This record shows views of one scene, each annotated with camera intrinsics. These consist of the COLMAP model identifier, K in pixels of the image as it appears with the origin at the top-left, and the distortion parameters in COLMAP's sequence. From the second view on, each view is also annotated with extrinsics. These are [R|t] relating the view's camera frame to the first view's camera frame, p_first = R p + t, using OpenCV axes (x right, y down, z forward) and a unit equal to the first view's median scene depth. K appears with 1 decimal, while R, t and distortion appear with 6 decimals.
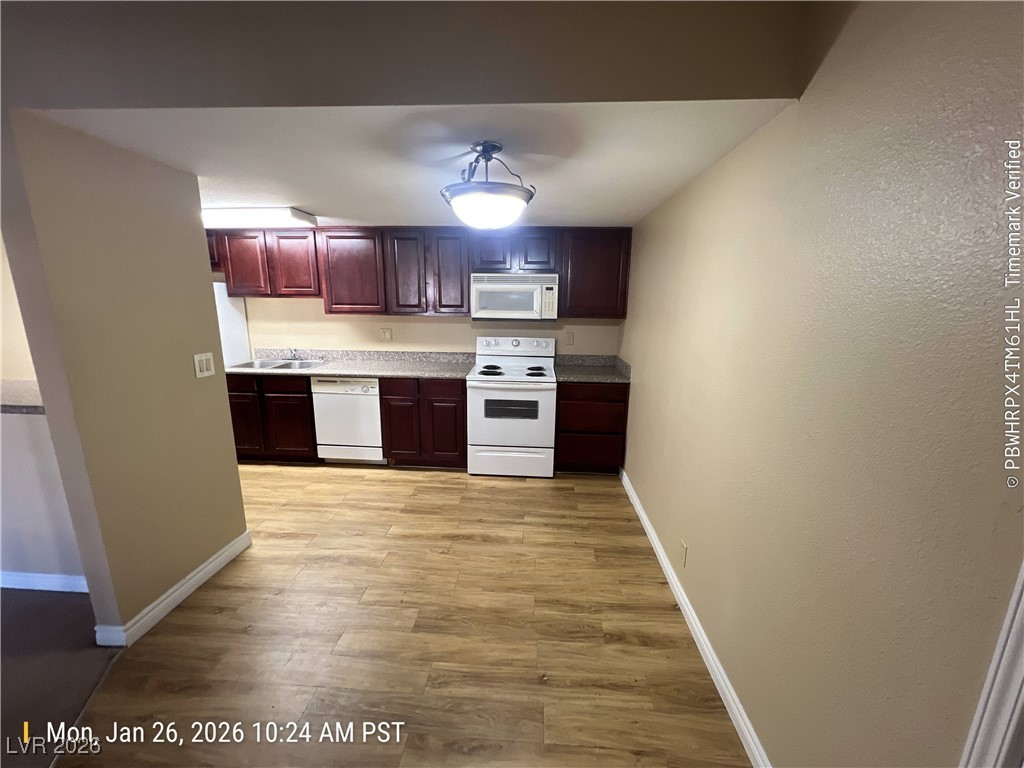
lens RADIAL K [[408.3, 0, 514.4], [0, 408.3, 388.8], [0, 0, 1]] dist [-0.000205, -0.000188]
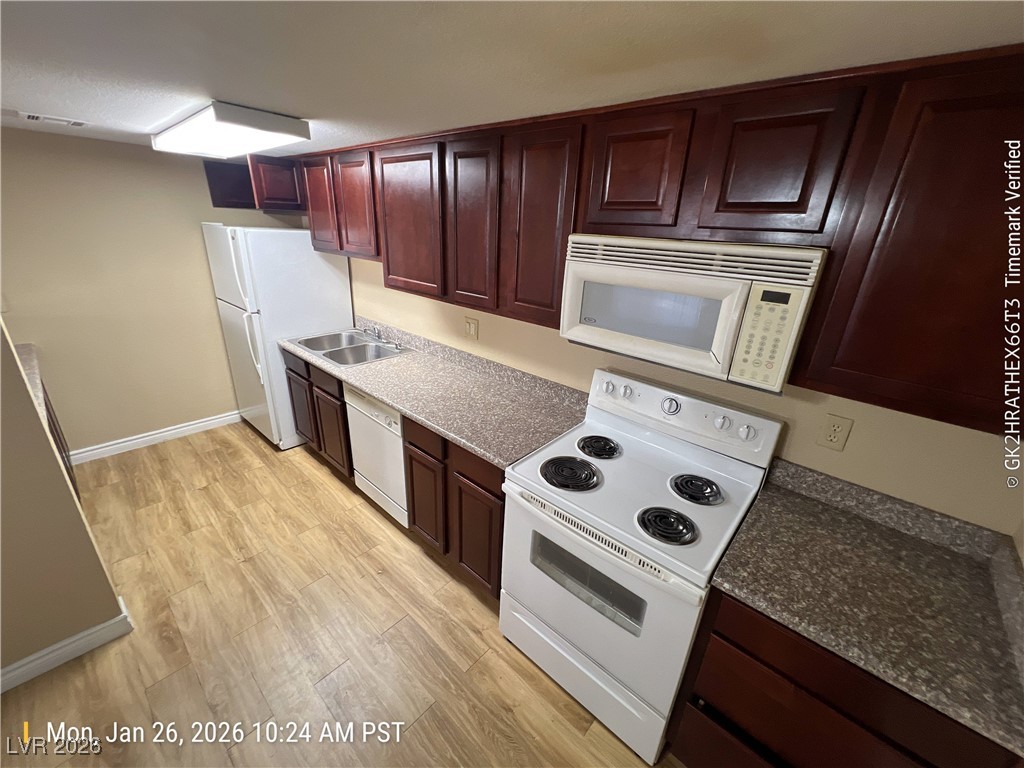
lens RADIAL K [[408.3, 0, 517.2], [0, 408.3, 386.2], [0, 0, 1]] dist [-0.000205, -0.000188]
pose [[0.781830, 0.254626, -0.569129, 0.123559], [-0.171043, 0.965380, 0.196939, -0.203629], [0.599571, -0.056627, 0.798315, 0.621001]]
